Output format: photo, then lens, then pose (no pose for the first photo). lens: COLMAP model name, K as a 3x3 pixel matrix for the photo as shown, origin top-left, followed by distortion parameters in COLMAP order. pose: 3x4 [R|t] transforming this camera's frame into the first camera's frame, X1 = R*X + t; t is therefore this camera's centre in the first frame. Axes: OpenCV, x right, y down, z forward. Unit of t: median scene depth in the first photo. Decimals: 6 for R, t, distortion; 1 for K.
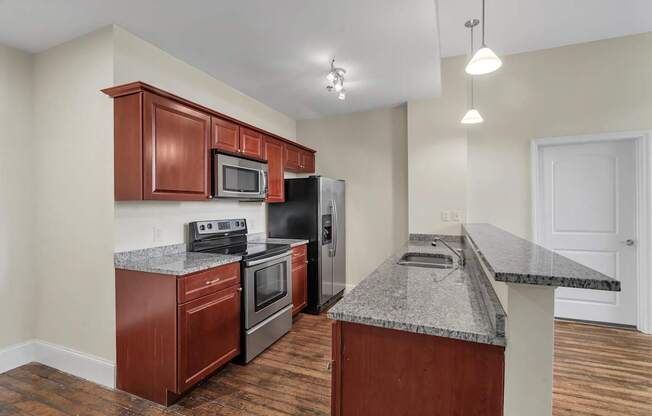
lens RADIAL K [[309.0, 0, 326.3], [0, 309.0, 205.8], [0, 0, 1]] dist [0.000269, 0.000495]
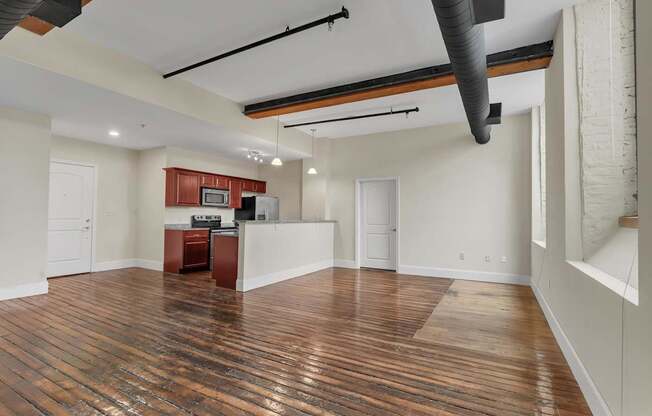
lens RADIAL K [[309.0, 0, 323.2], [0, 309.0, 208.2], [0, 0, 1]] dist [0.000269, 0.000495]
pose [[0.990271, 0.011686, -0.138660, 0.969529], [-0.015844, 0.999456, -0.028918, 0.052402], [0.138246, 0.030833, 0.989918, -1.362579]]
